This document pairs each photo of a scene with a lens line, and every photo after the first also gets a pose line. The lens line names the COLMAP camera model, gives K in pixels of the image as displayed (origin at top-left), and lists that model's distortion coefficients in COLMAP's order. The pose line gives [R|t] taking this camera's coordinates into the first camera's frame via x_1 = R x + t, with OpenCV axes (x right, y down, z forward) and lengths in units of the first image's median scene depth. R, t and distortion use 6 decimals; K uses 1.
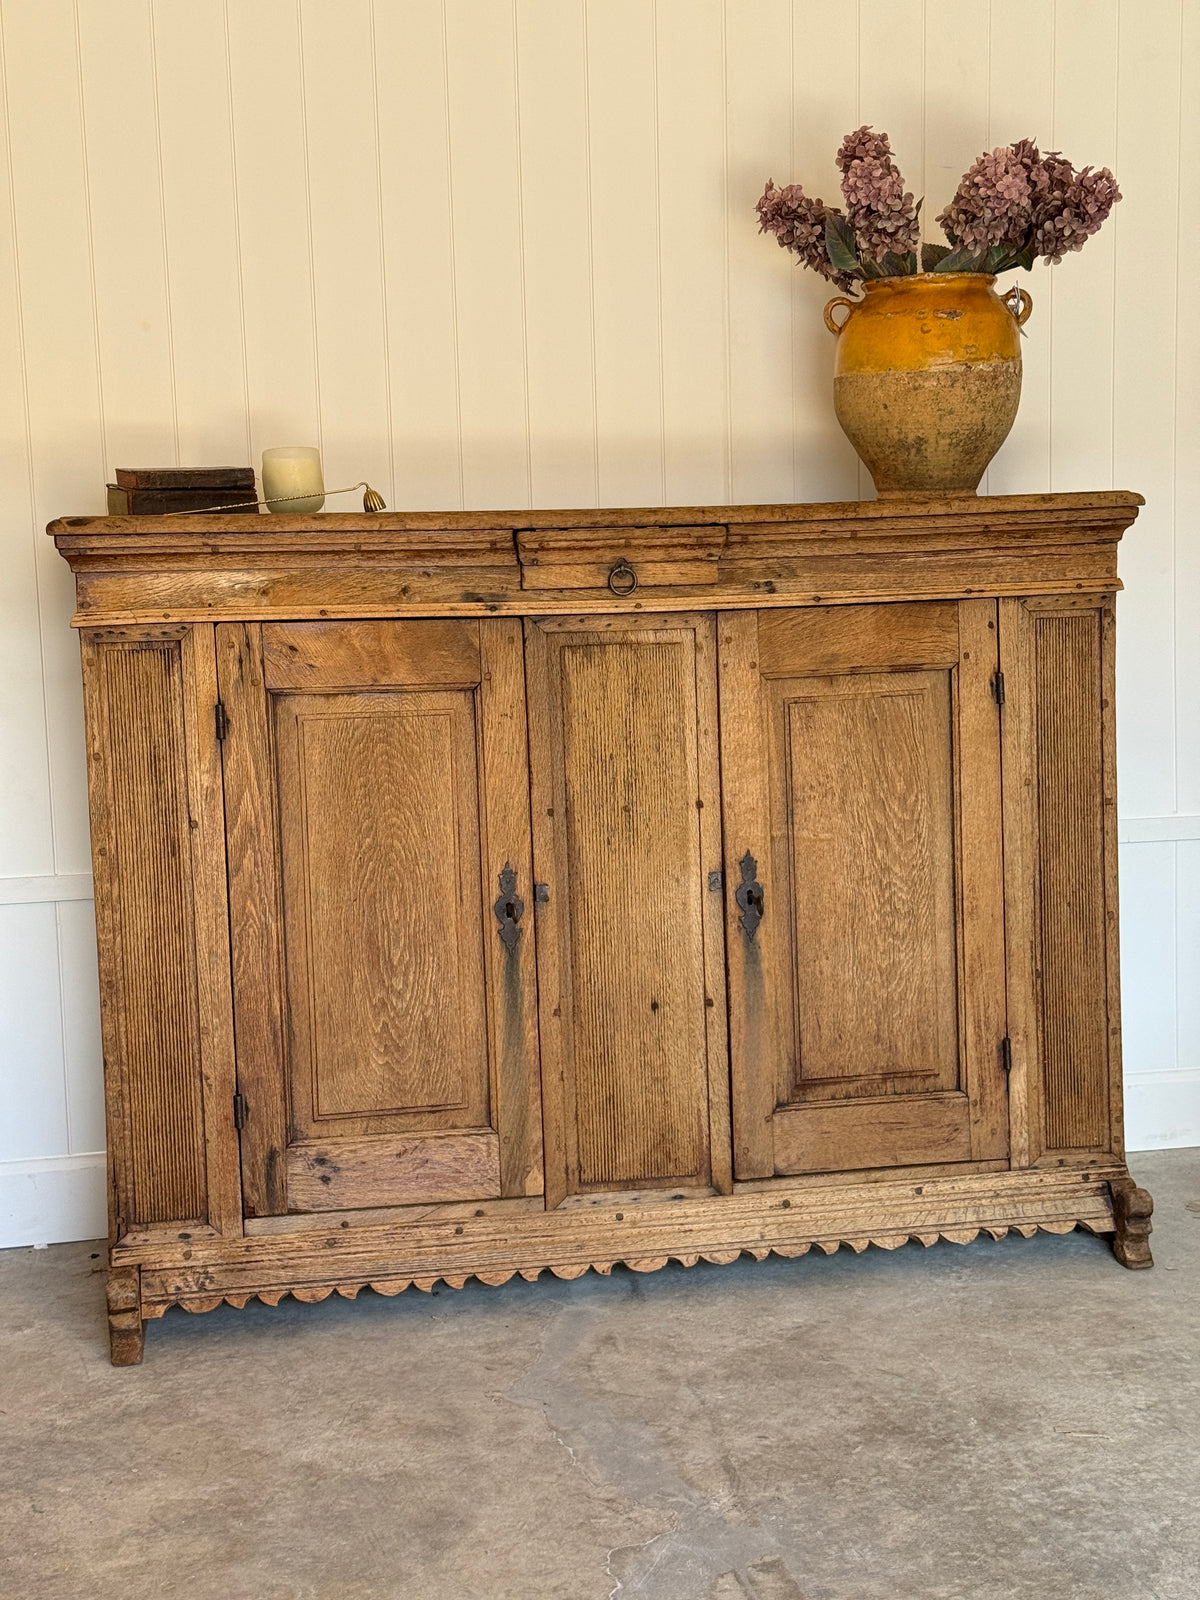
lens RADIAL K [[2176.3, 0, 589.9], [0, 2176.3, 816.5], [0, 0, 1]] dist [0.173566, -0.353551]
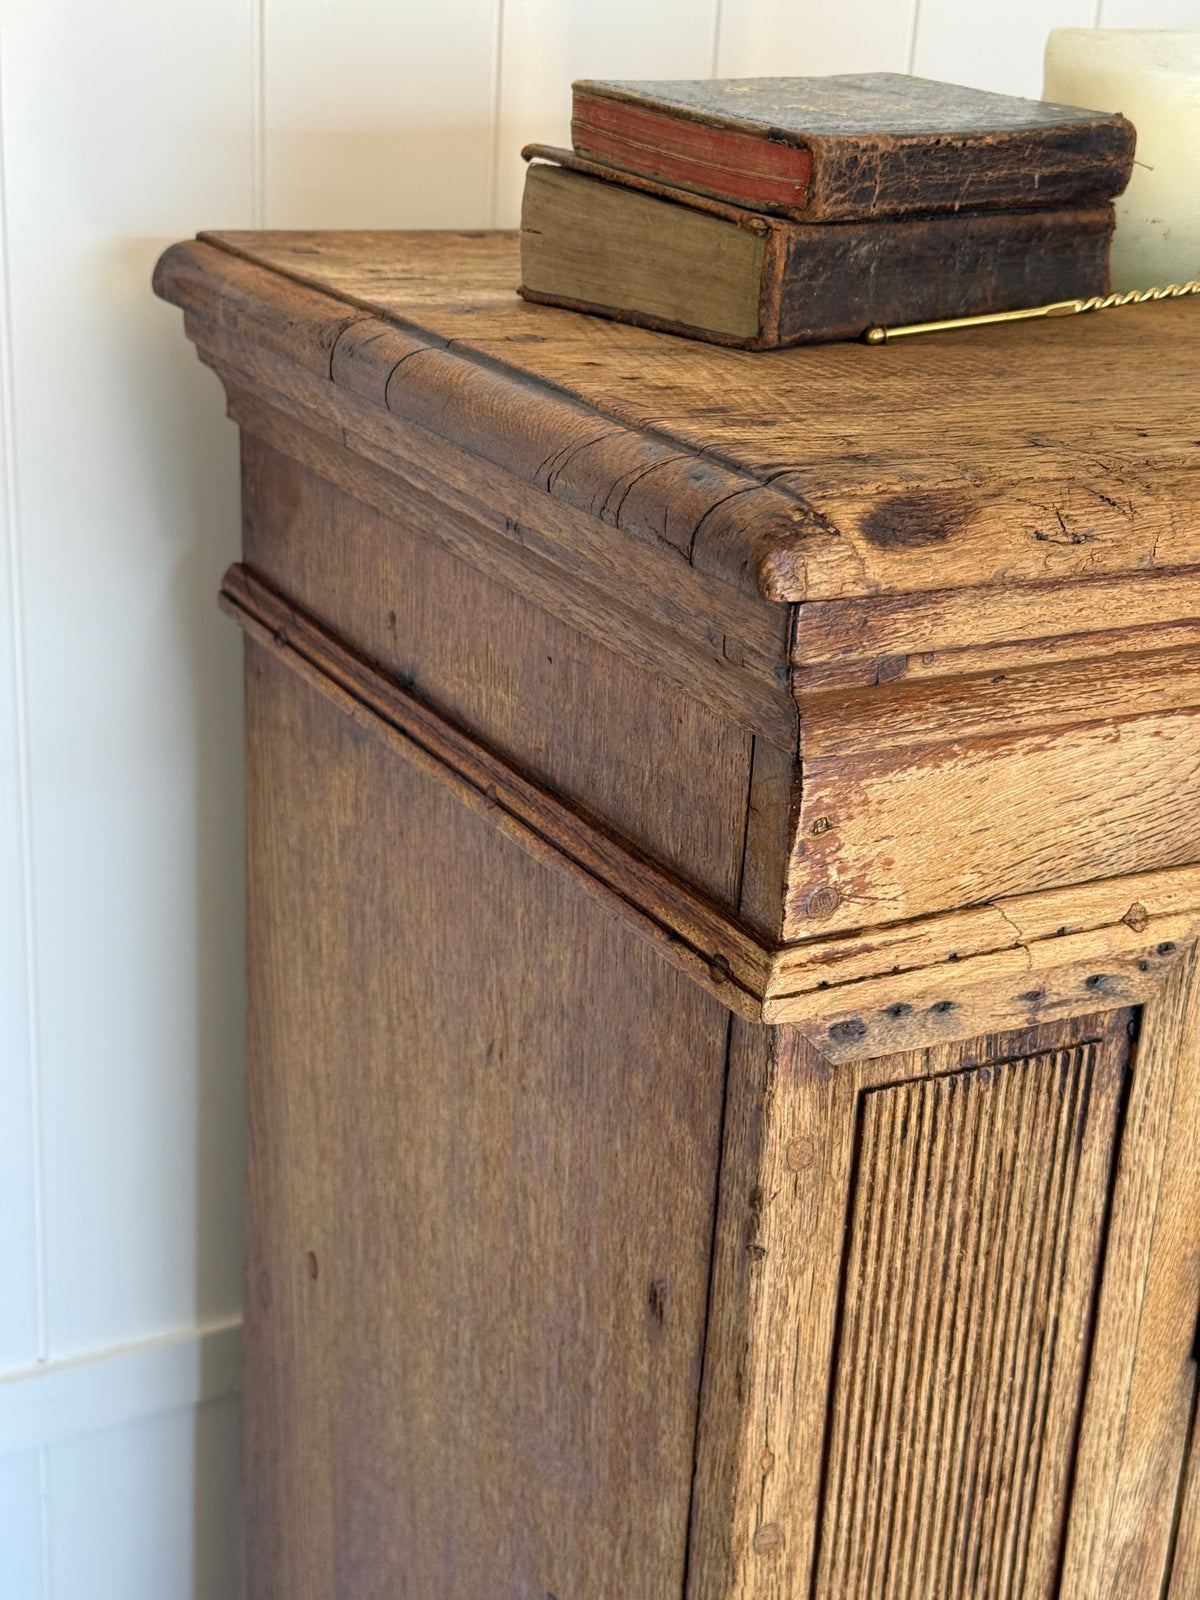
lens RADIAL K [[2249.0, 0, 590.1], [0, 2249.0, 807.5], [0, 0, 1]] dist [0.198250, -0.452672]
pose [[0.952677, -0.025416, 0.302920, -0.293666], [-0.050725, 0.969236, 0.240851, -0.144165], [-0.299722, -0.244819, 0.922079, 0.772346]]
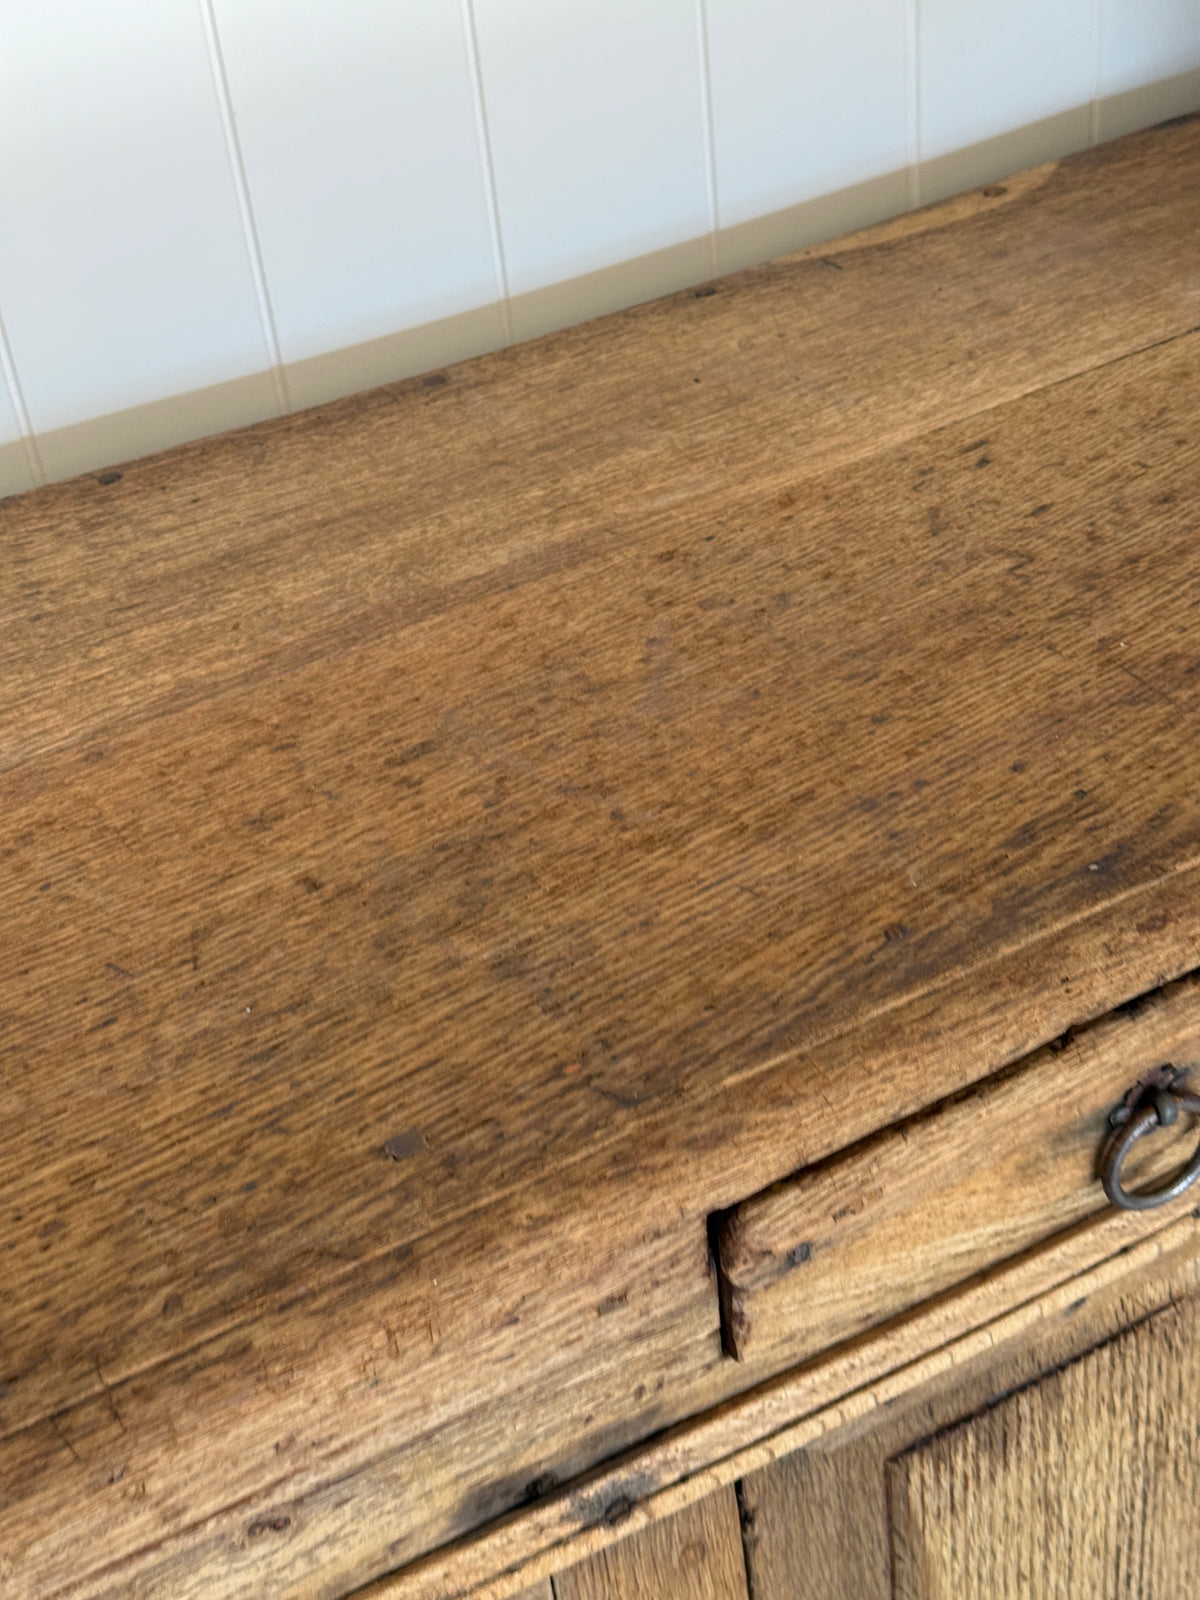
lens RADIAL K [[2265.6, 0, 572.8], [0, 2265.6, 802.9], [0, 0, 1]] dist [0.174674, -0.432748]
pose [[0.941454, -0.244917, 0.231690, -0.077980], [0.113994, 0.877990, 0.464908, -0.239668], [-0.317285, -0.411278, 0.854506, 0.828953]]
